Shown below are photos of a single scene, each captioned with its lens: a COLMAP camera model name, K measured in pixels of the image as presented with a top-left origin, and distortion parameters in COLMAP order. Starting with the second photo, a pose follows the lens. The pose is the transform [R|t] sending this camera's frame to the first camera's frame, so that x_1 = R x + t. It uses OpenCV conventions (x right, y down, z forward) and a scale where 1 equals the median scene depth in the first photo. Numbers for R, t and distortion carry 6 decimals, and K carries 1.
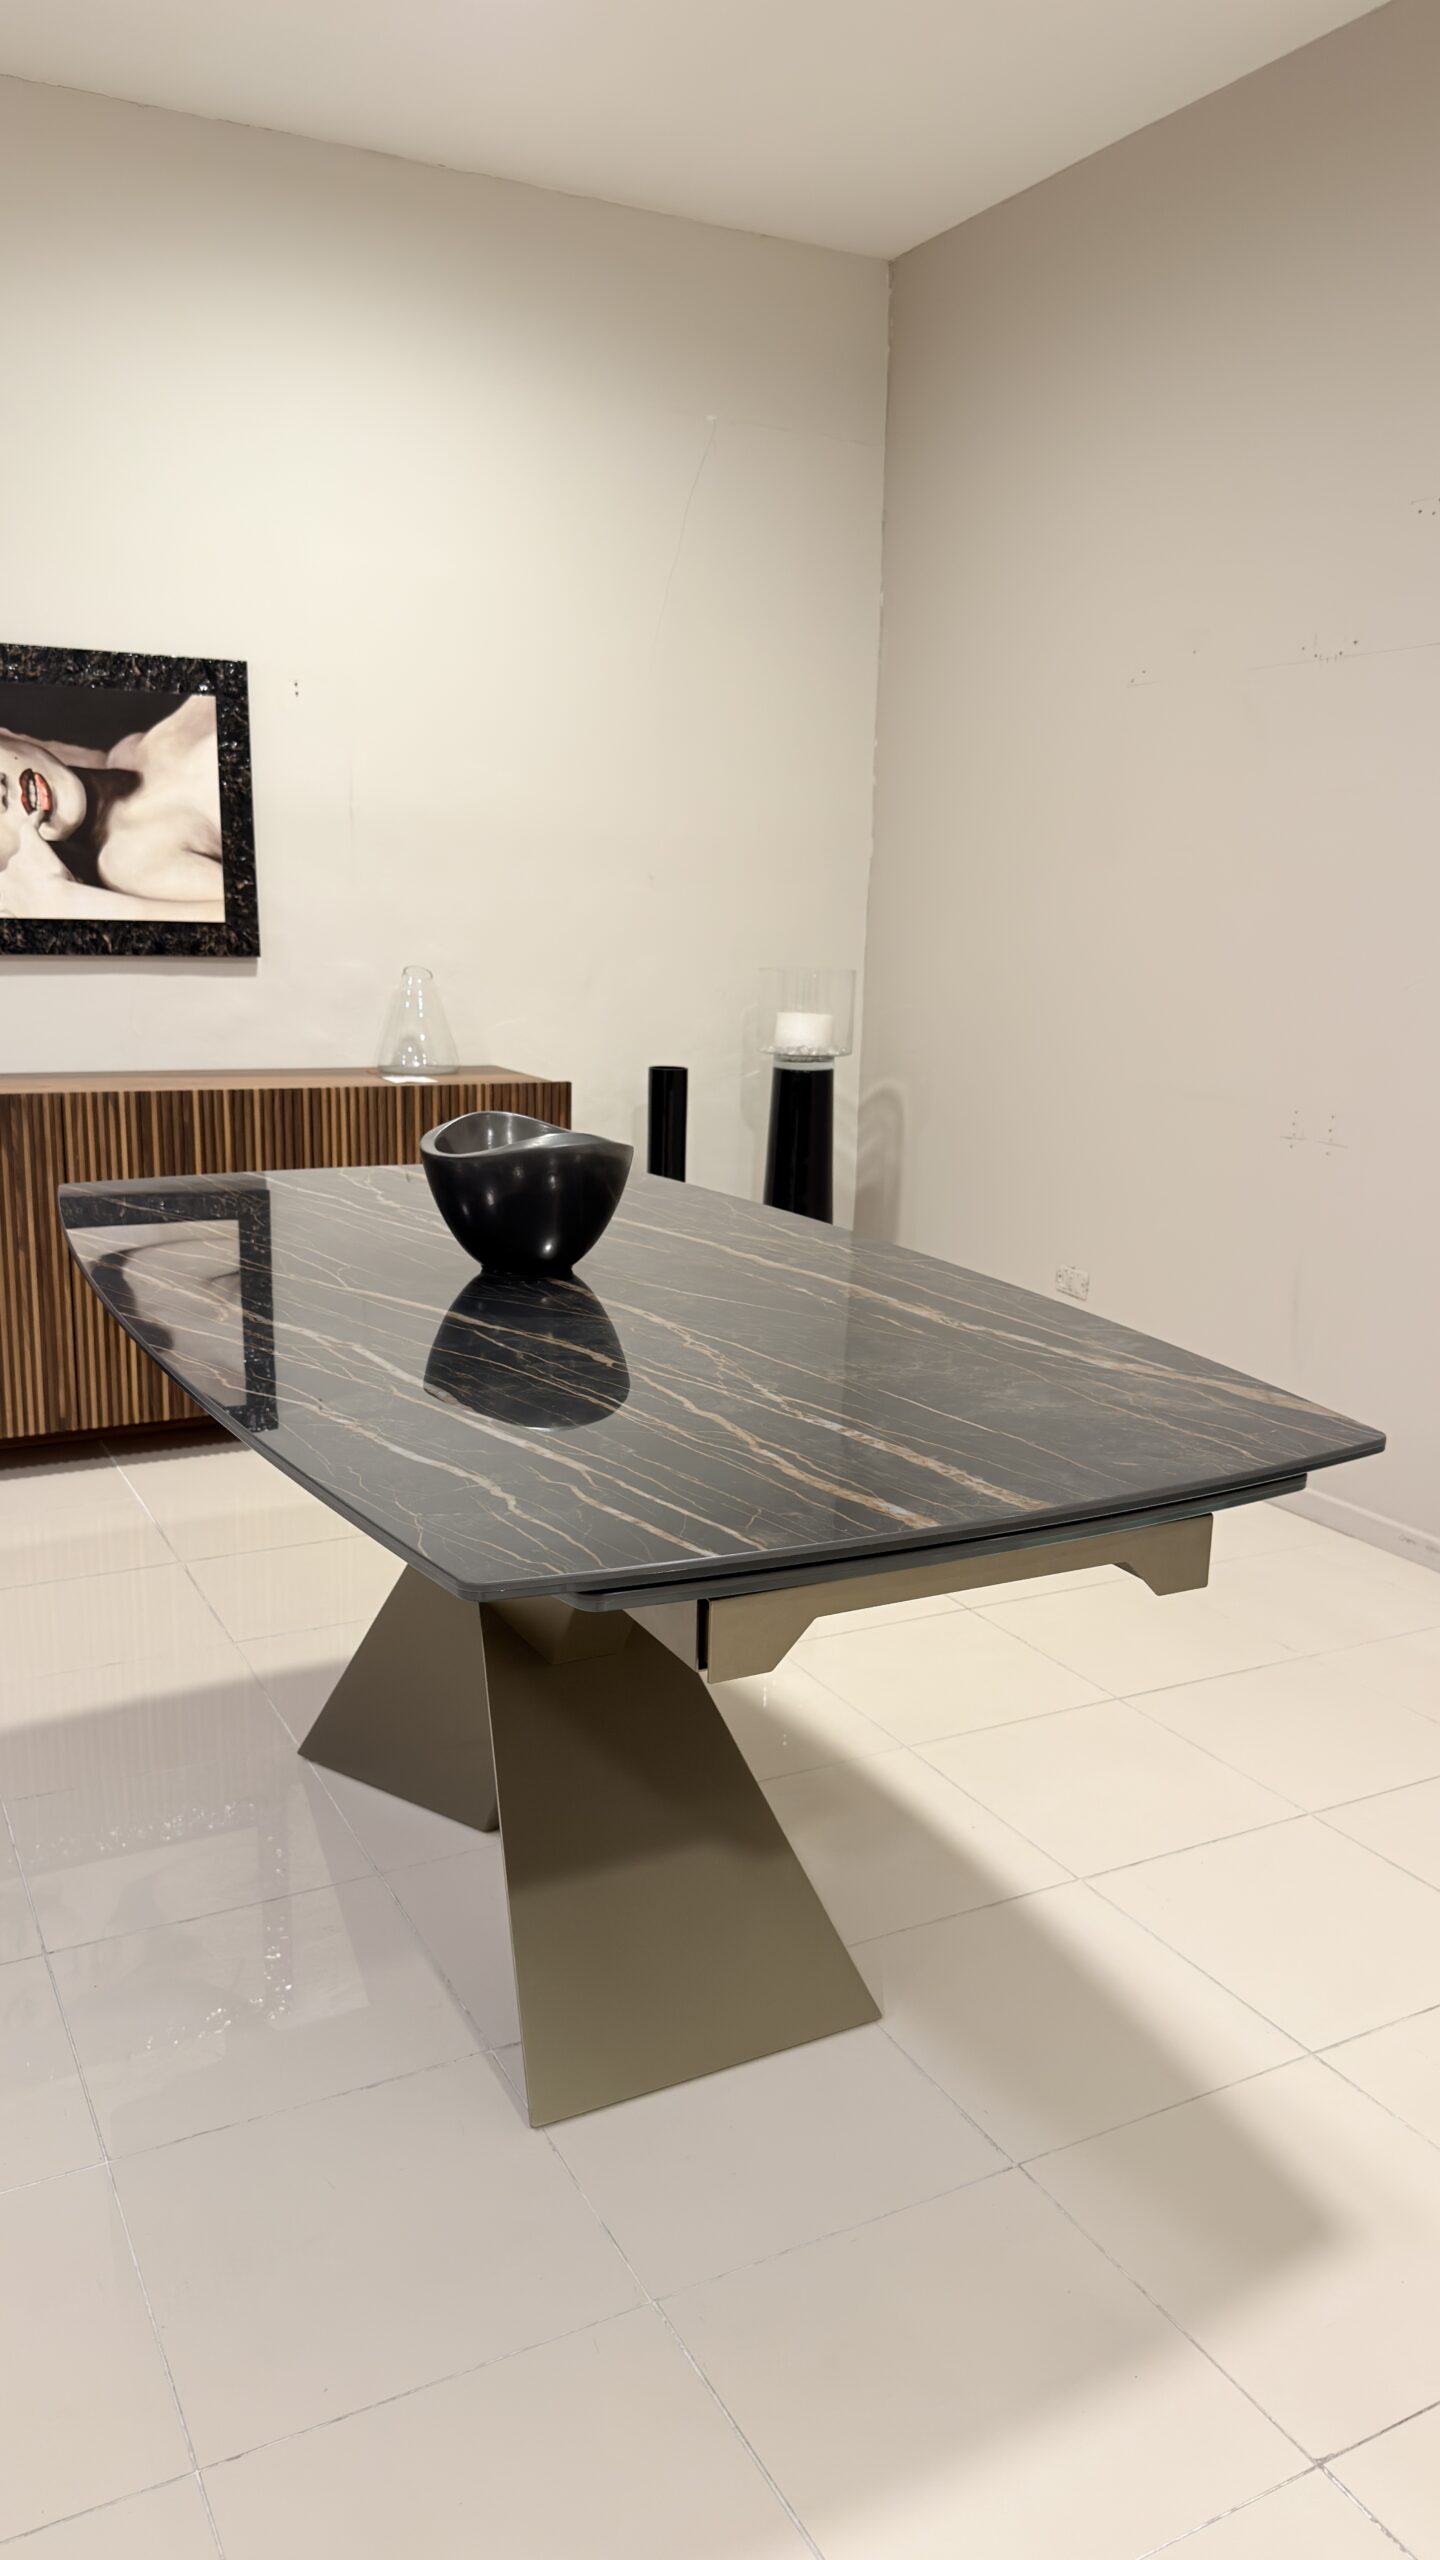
lens RADIAL K [[1834.2, 0, 733.5], [0, 1834.2, 1286.8], [0, 0, 1]] dist [0.035046, -0.049528]
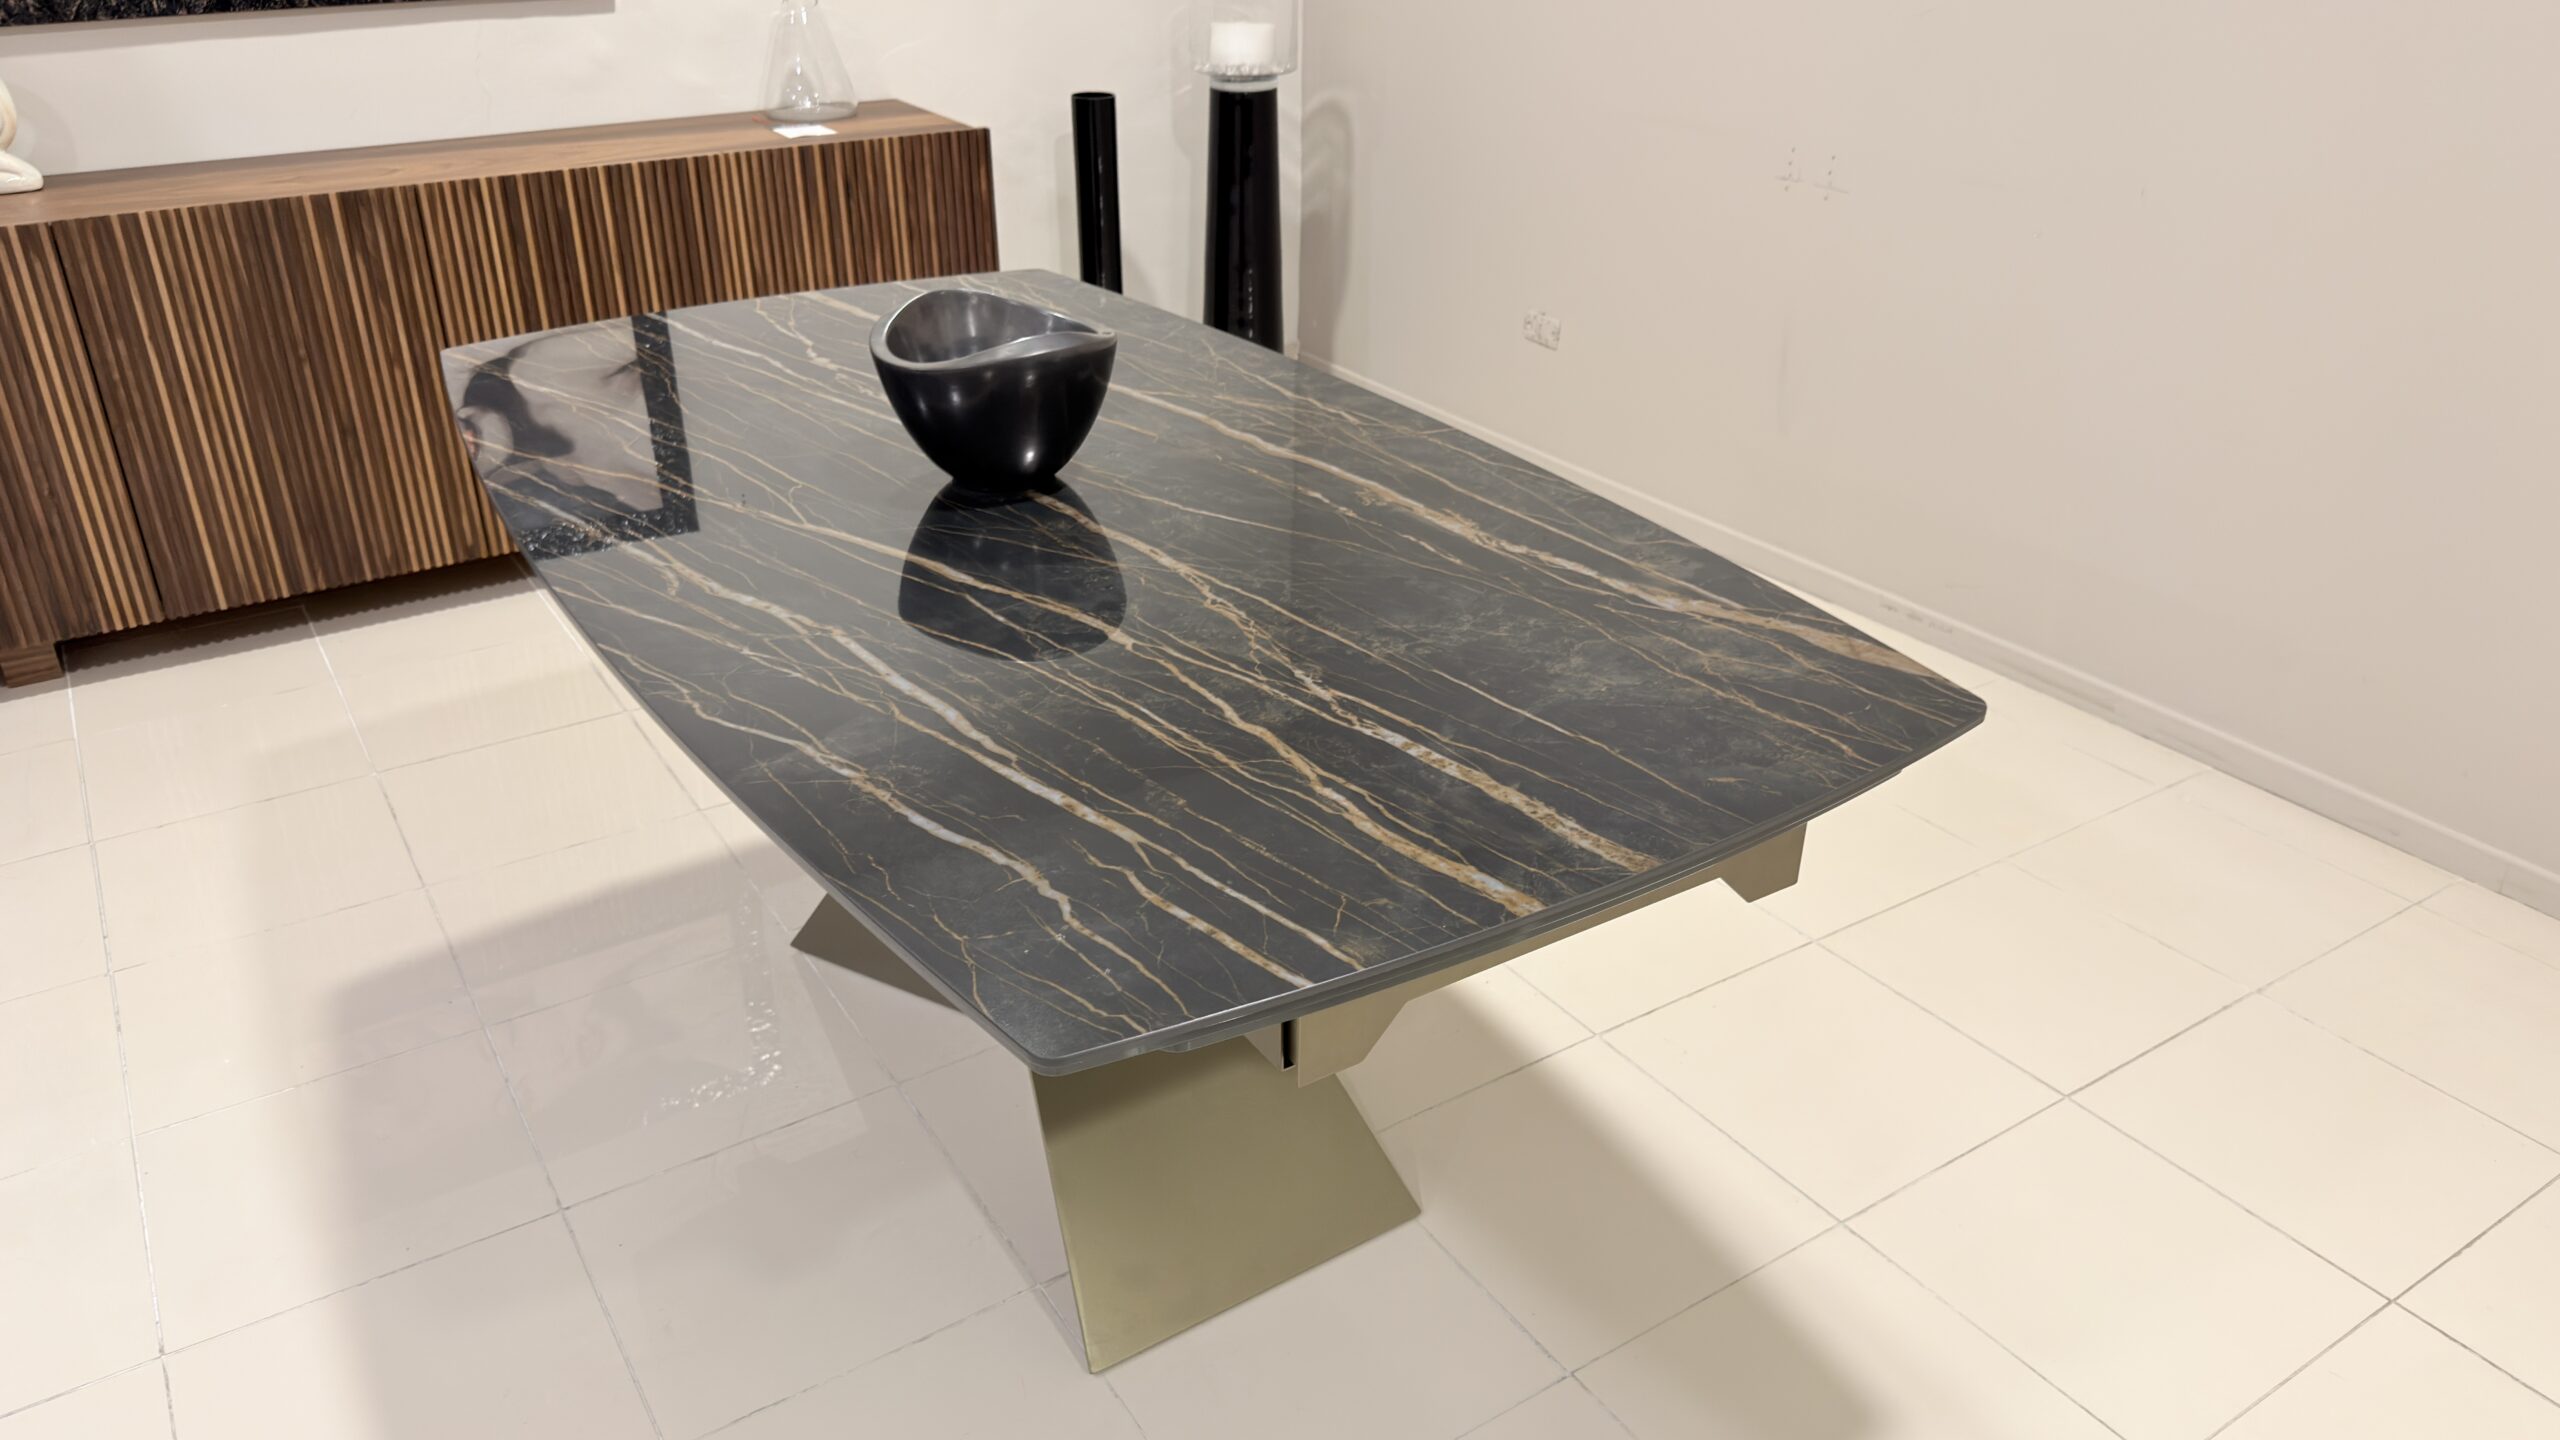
lens RADIAL K [[1834.2, 0, 1273.4], [0, 1834.2, 701.9], [0, 0, 1]] dist [0.035046, -0.049528]
pose [[0.996332, -0.057628, 0.063256, -0.047905], [0.039306, 0.964837, 0.259895, -0.138716], [-0.076009, -0.256455, 0.963563, 0.108250]]
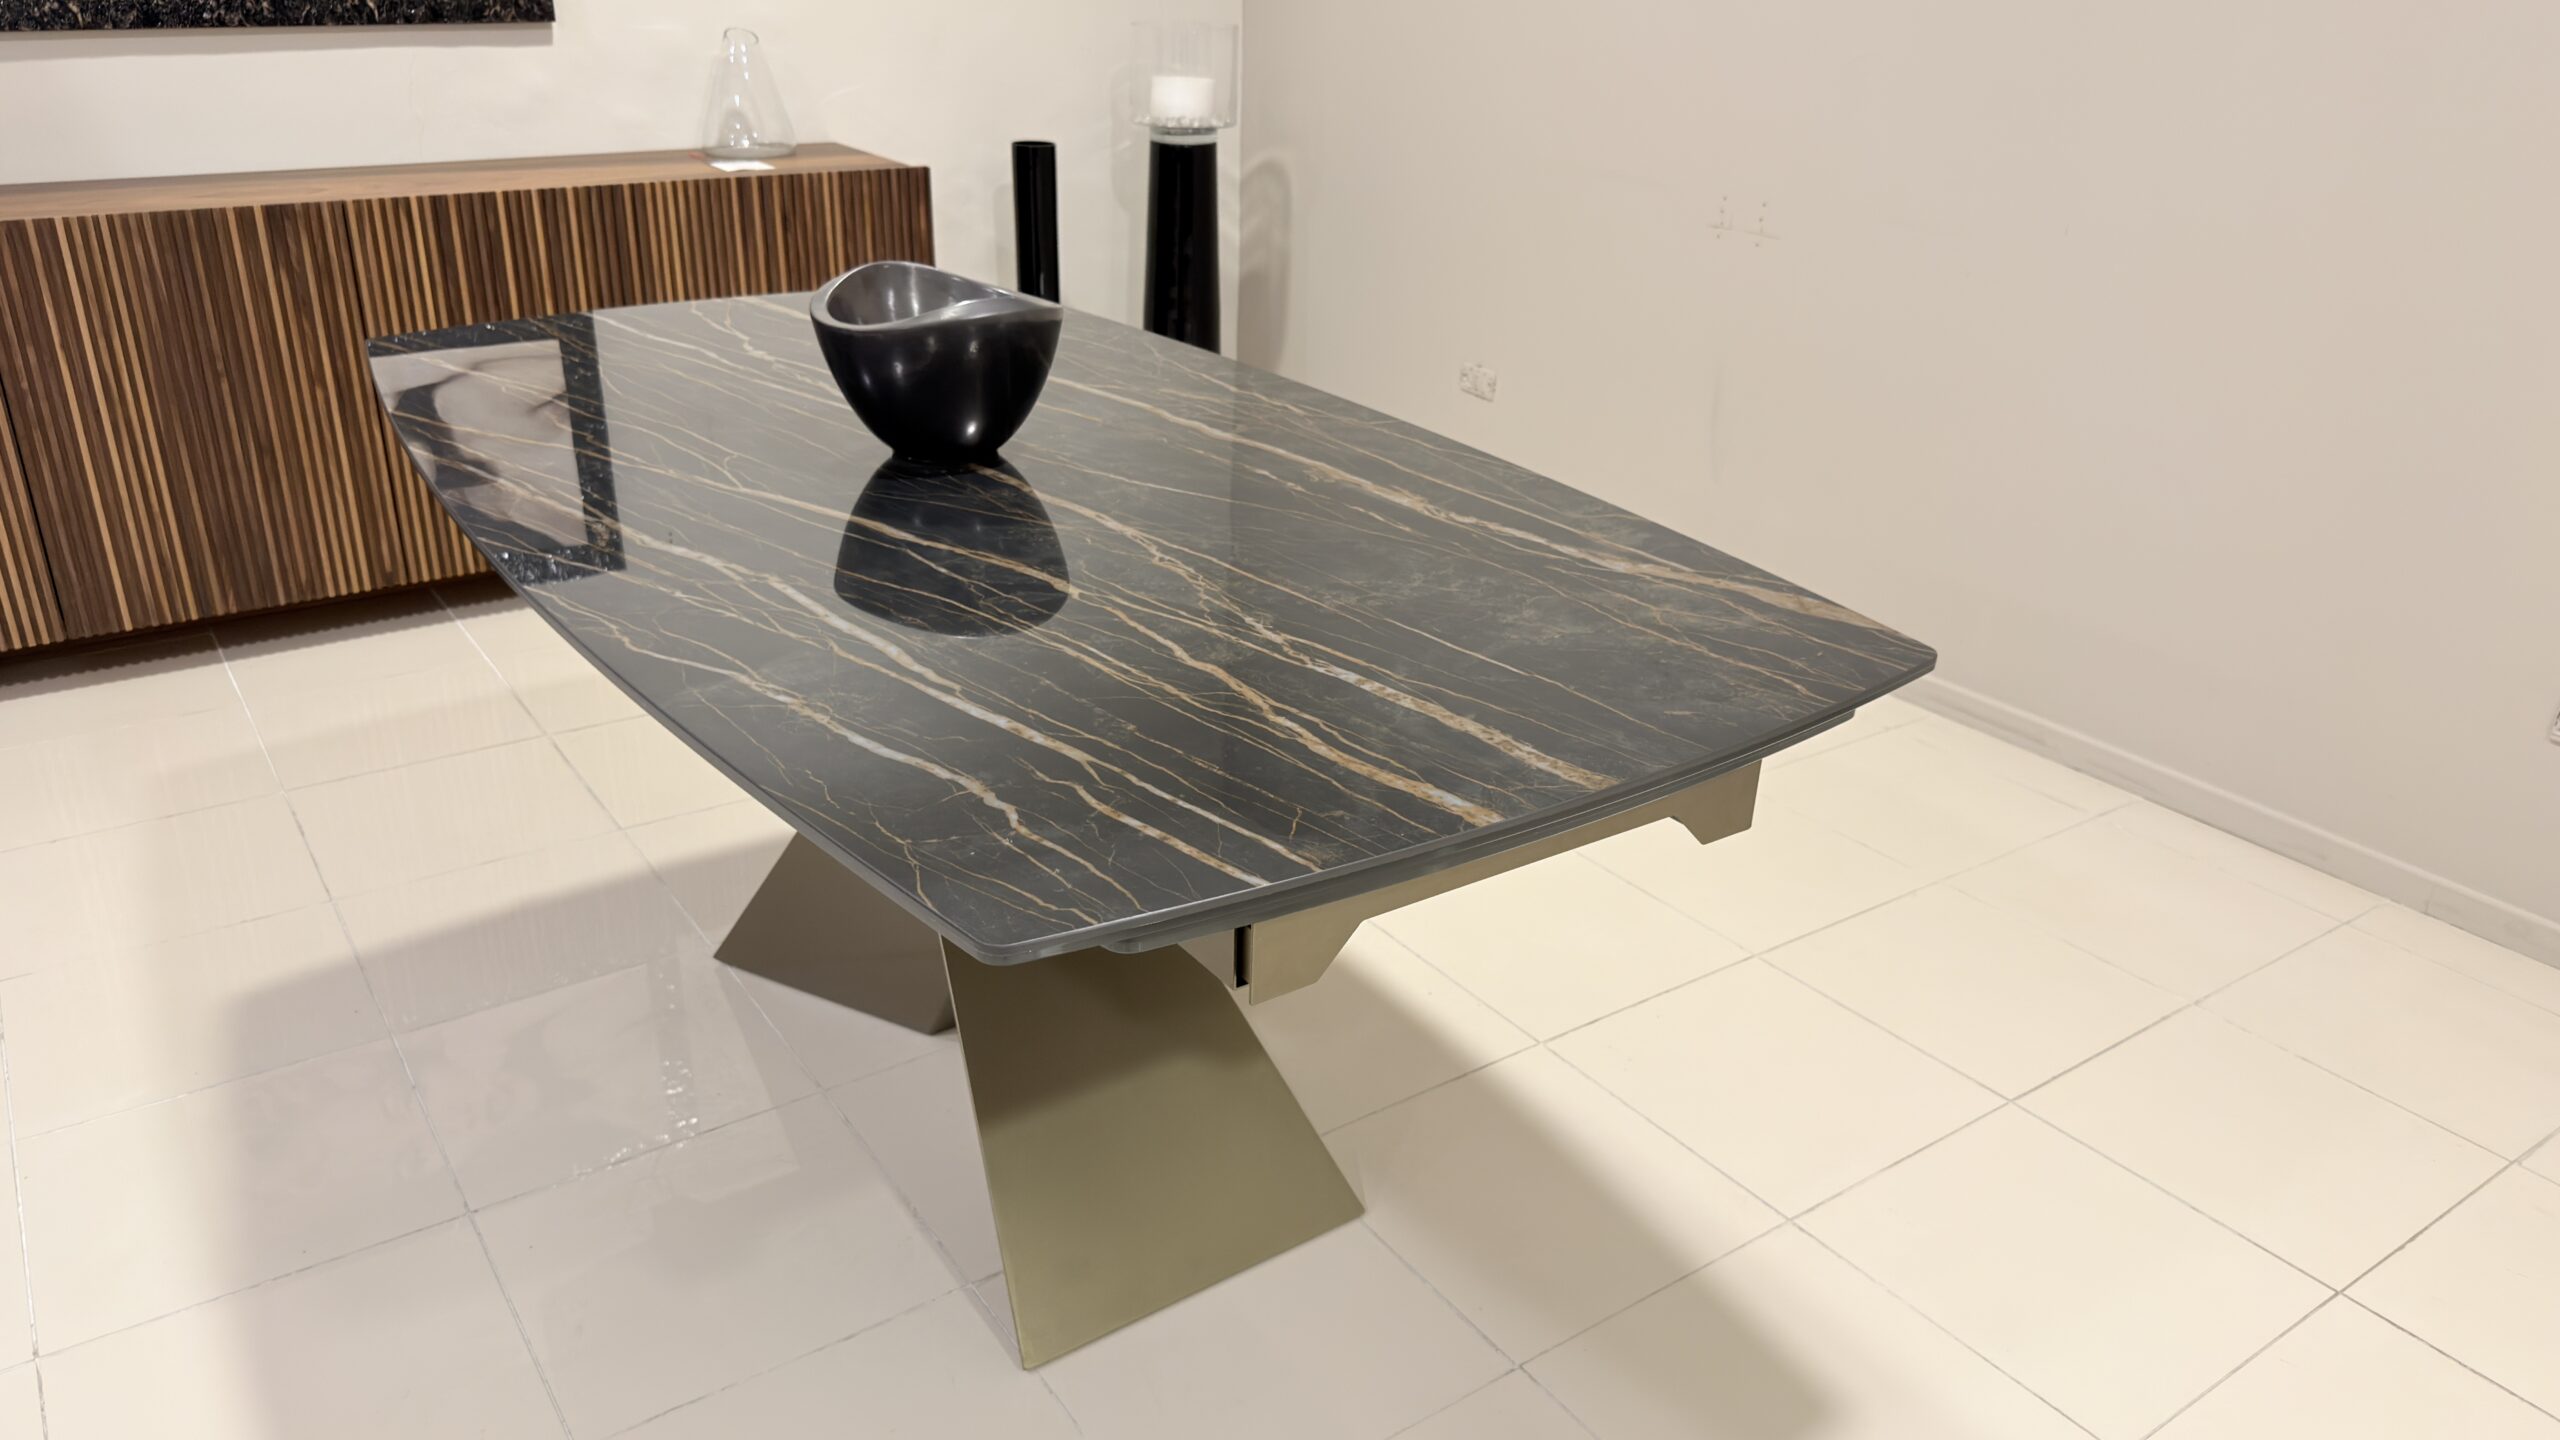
lens RADIAL K [[1834.2, 0, 1277.3], [0, 1834.2, 718.8], [0, 0, 1]] dist [0.035046, -0.049528]
pose [[0.993127, -0.047155, 0.107124, -0.058940], [0.023409, 0.976783, 0.212950, -0.072605], [-0.114678, -0.208978, 0.971173, 0.106649]]
